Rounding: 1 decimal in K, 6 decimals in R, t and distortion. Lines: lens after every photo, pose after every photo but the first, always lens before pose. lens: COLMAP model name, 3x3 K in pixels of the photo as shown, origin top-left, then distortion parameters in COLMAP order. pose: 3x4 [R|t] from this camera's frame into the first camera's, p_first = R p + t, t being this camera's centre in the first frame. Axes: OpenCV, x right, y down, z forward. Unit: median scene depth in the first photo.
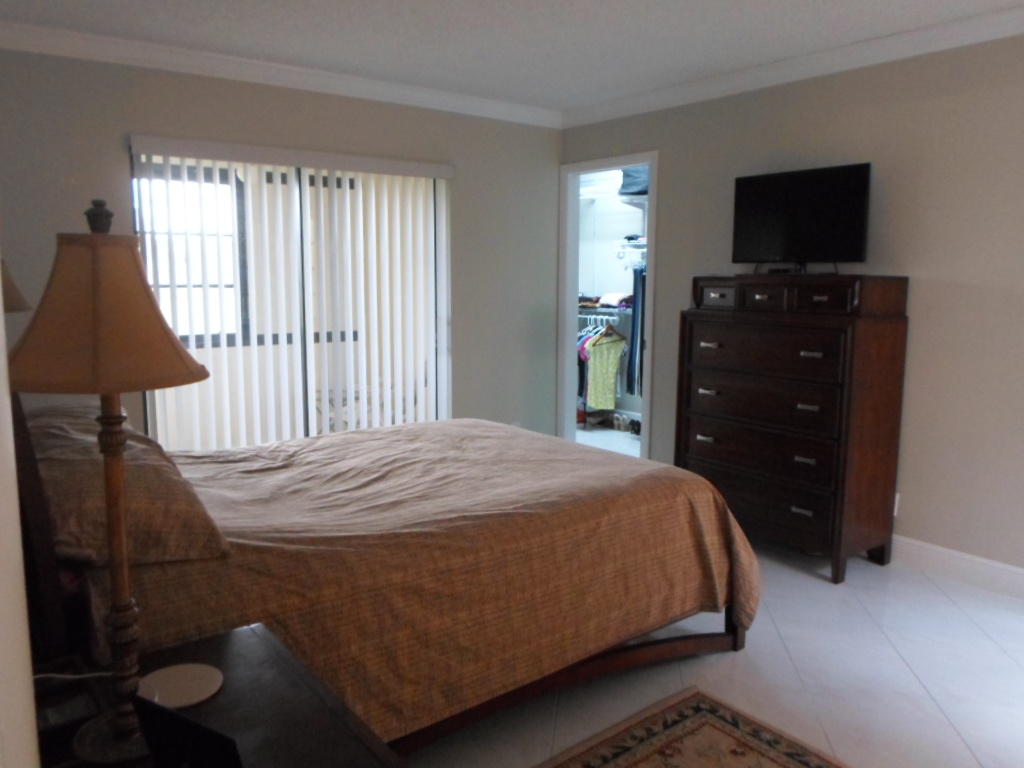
lens RADIAL K [[788.8, 0, 510.5], [0, 788.8, 382.0], [0, 0, 1]] dist [-0.011573, -0.013025]
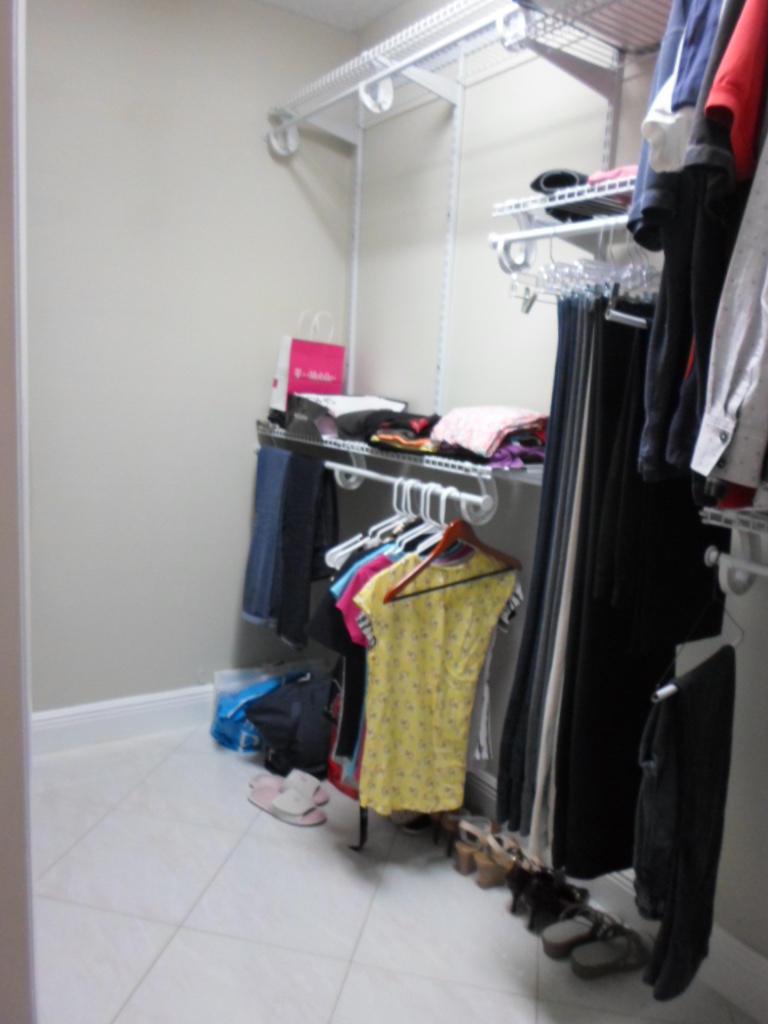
lens RADIAL K [[788.8, 0, 385.8], [0, 788.8, 515.6], [0, 0, 1]] dist [-0.011573, -0.013025]
pose [[0.996331, 0.064126, -0.056671, 0.114656], [-0.062088, 0.997384, 0.037022, -0.082288], [0.058897, -0.033368, 0.997706, 0.720213]]
